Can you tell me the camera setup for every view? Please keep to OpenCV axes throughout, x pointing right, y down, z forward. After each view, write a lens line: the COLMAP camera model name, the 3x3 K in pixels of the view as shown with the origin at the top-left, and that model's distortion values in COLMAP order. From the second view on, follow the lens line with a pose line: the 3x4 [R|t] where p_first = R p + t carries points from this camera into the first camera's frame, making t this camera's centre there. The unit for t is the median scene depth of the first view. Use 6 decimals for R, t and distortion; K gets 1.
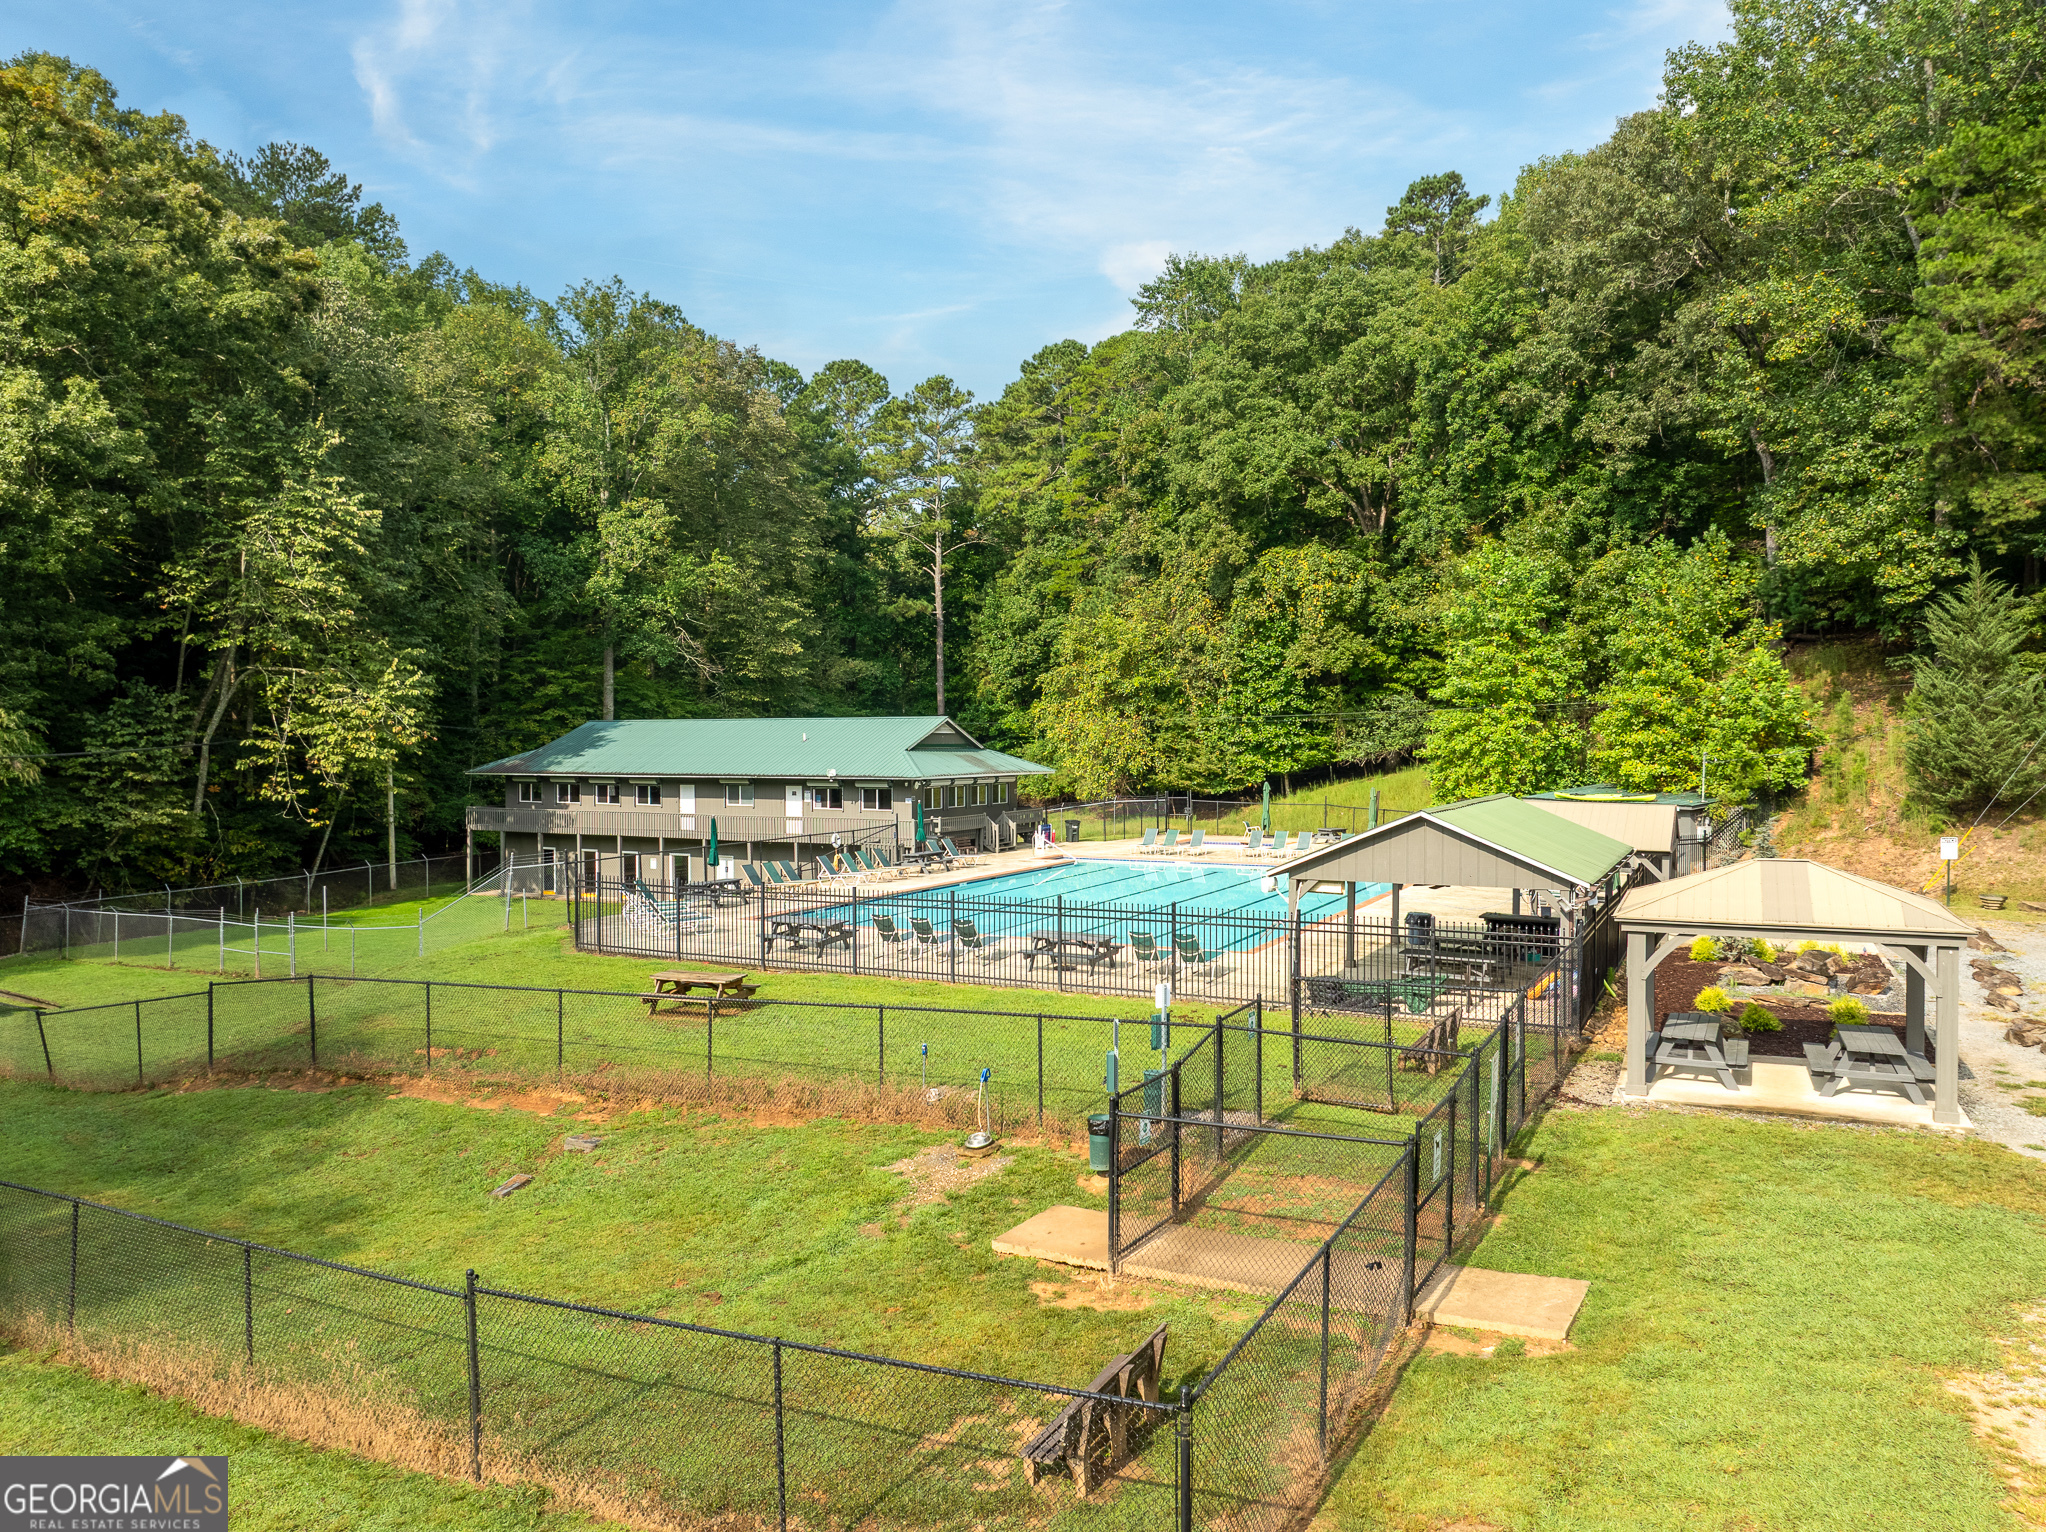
lens RADIAL K [[1414.5, 0, 1023.0], [0, 1414.5, 766.0], [0, 0, 1]] dist [-0.025380, -0.003324]
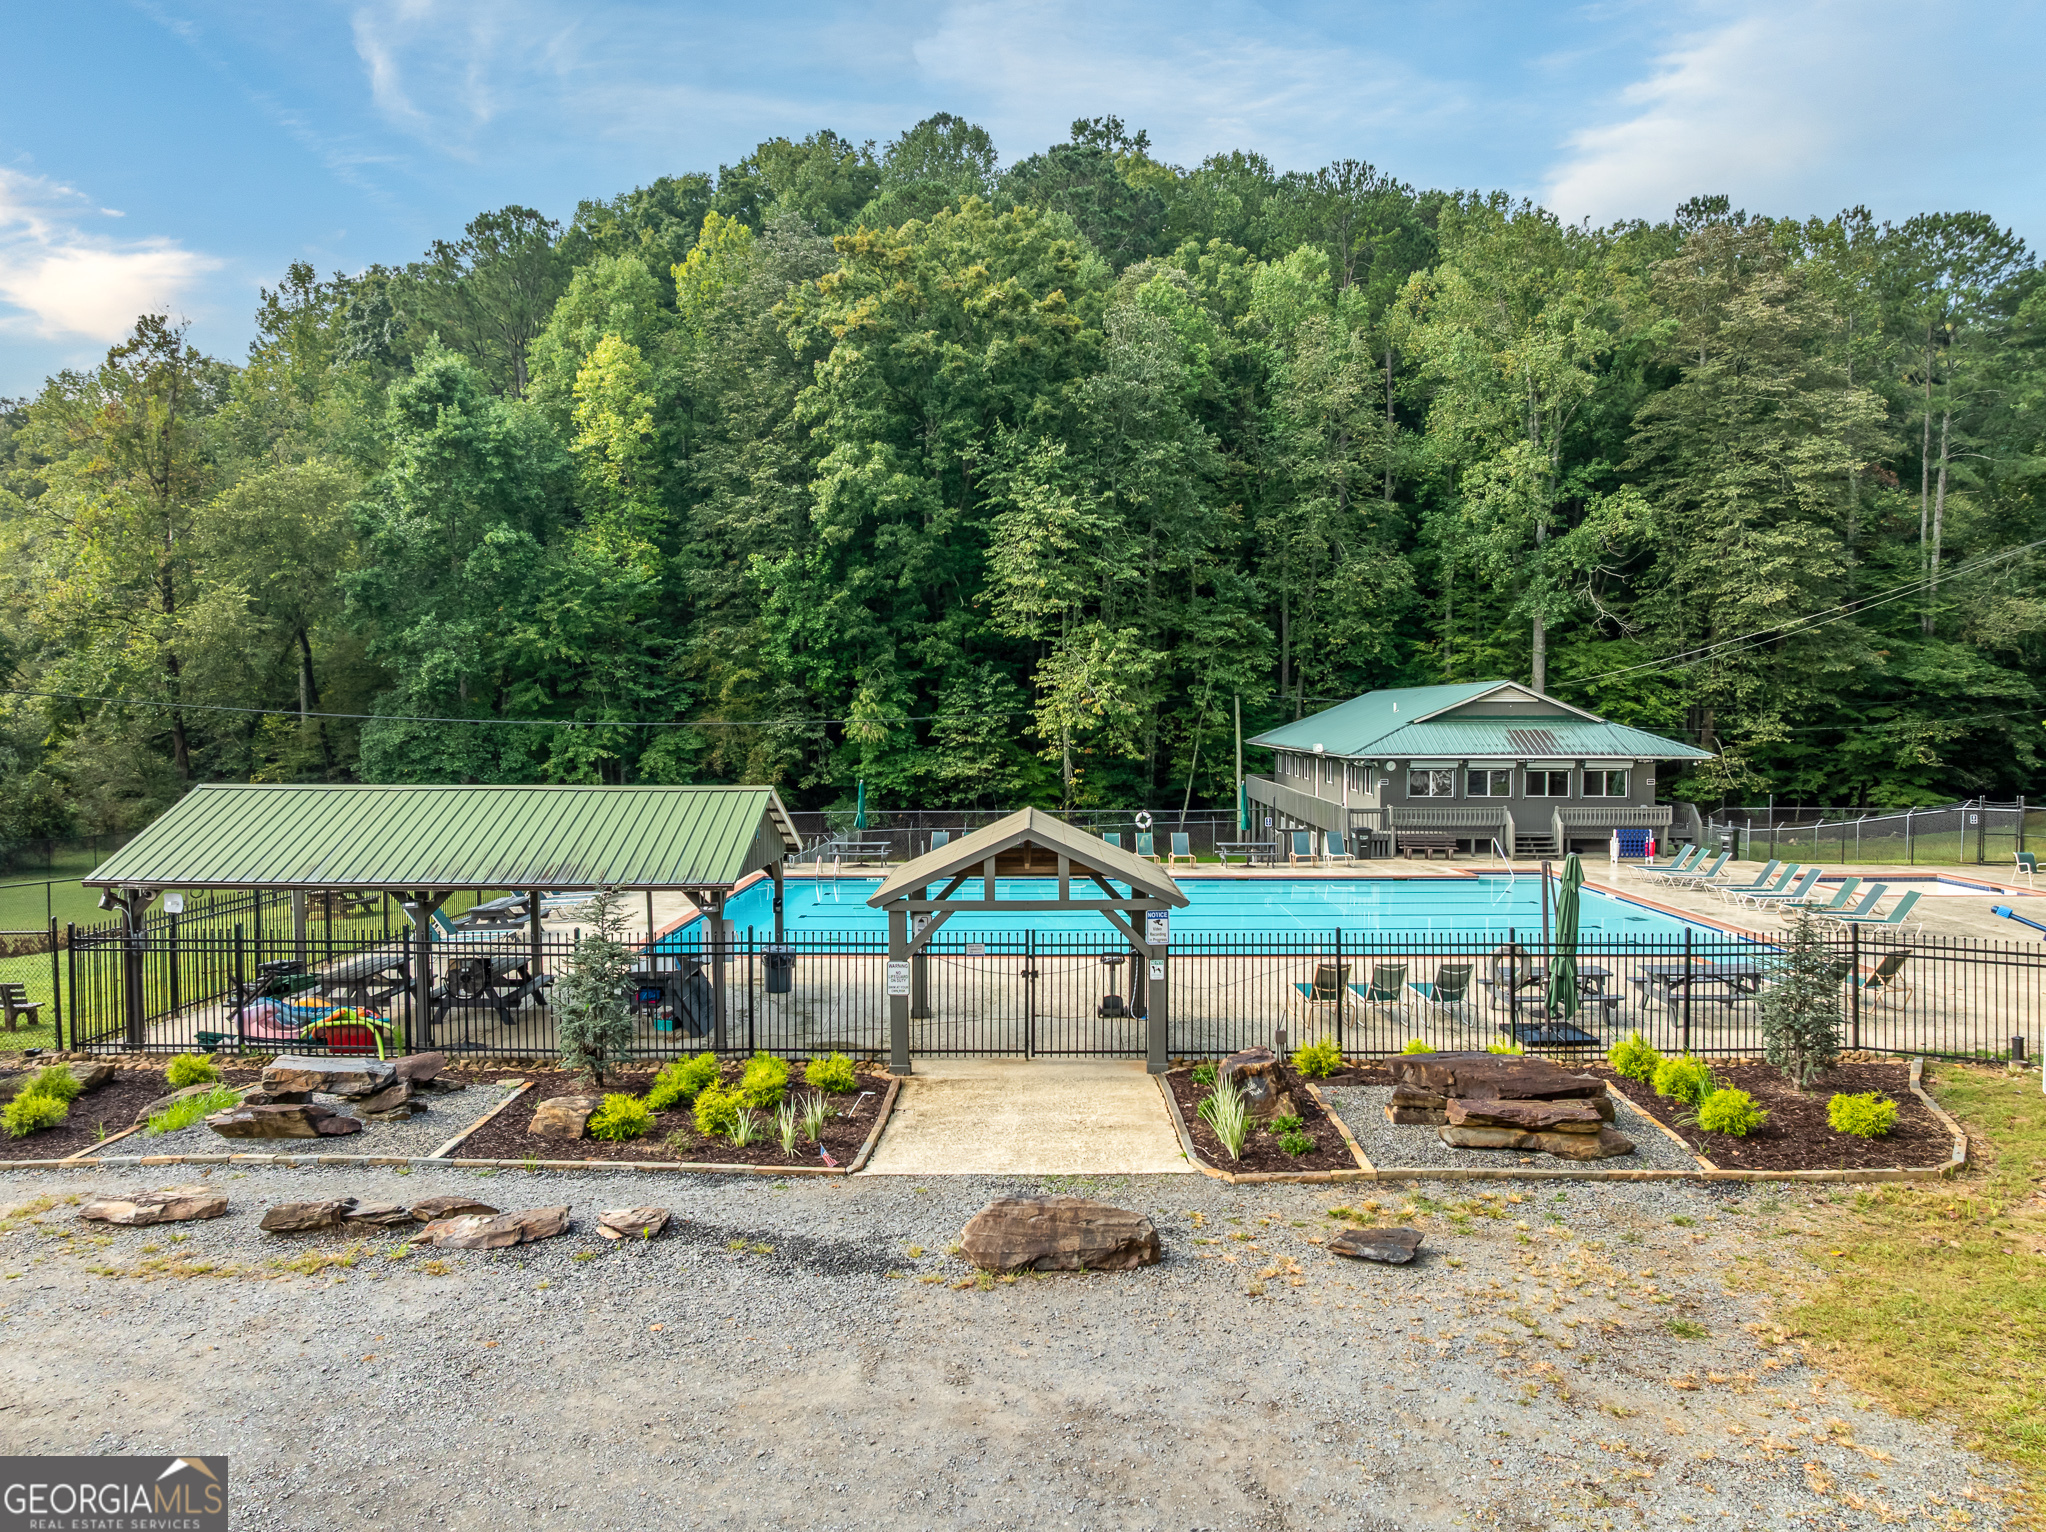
lens RADIAL K [[1414.5, 0, 1023.0], [0, 1414.5, 766.0], [0, 0, 1]] dist [-0.025380, -0.003324]
pose [[0.469975, 0.039293, -0.881805, 0.541520], [-0.008441, 0.999163, 0.040024, -0.018749], [0.882639, -0.011367, 0.469913, 0.423734]]
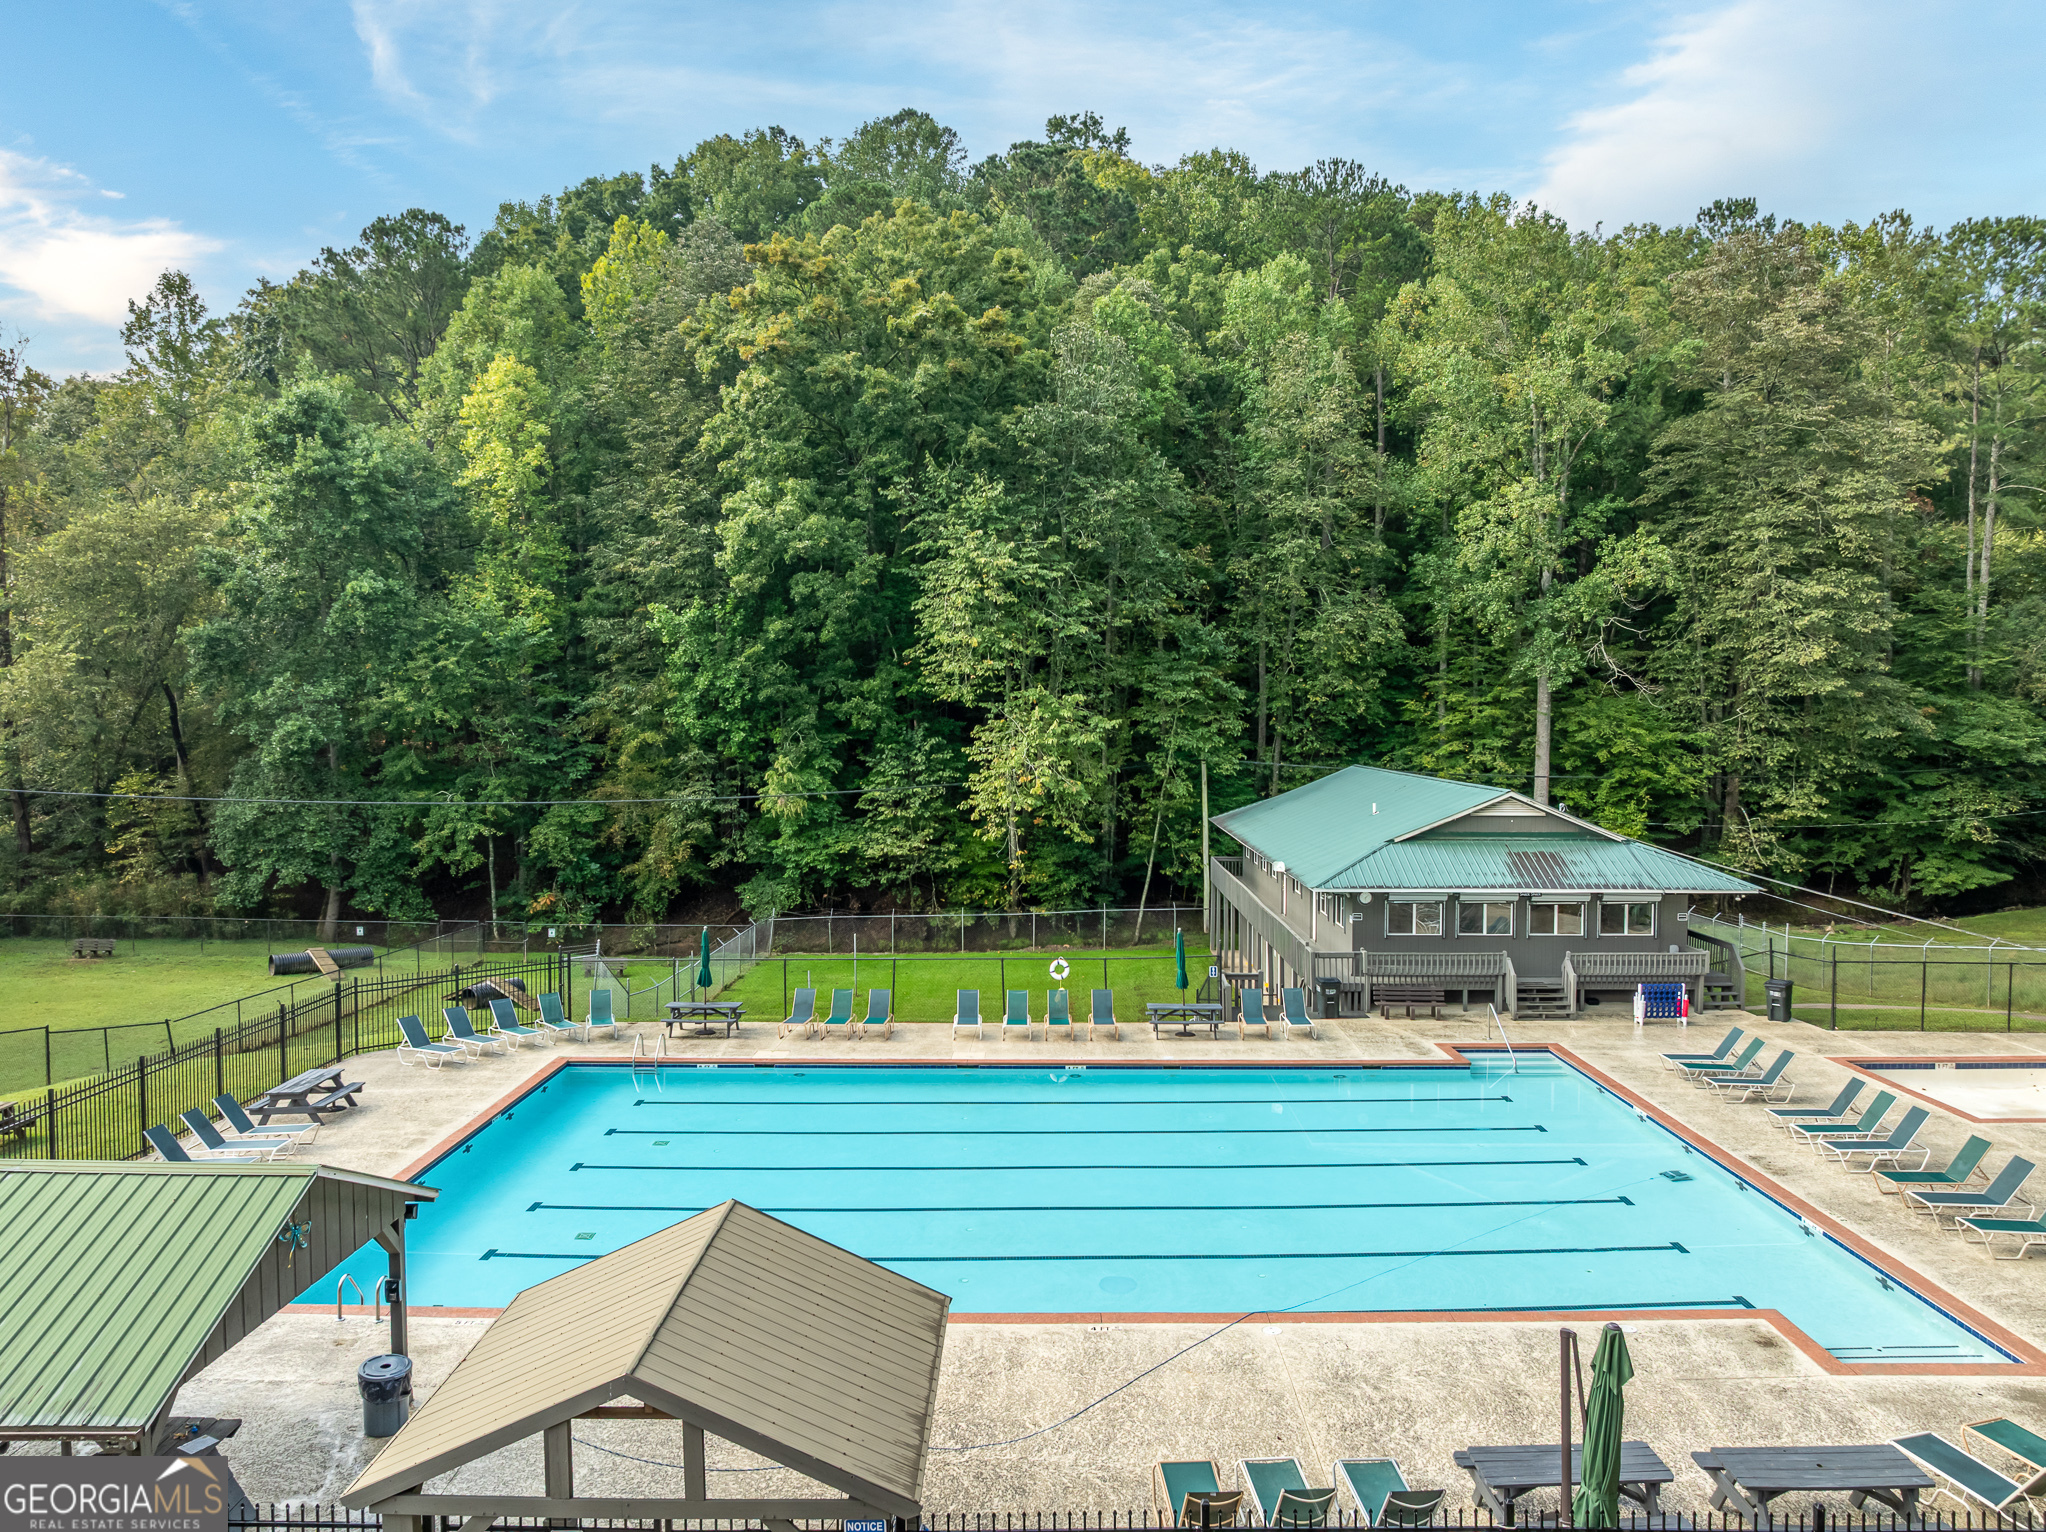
lens RADIAL K [[1412.6, 0, 1023.0], [0, 1412.6, 766.0], [0, 0, 1]] dist [-0.030295, 0.004187]
pose [[0.468887, 0.040539, -0.882327, 0.431134], [-0.009804, 0.999124, 0.040695, -0.075987], [0.883204, -0.010431, 0.468874, 0.540470]]
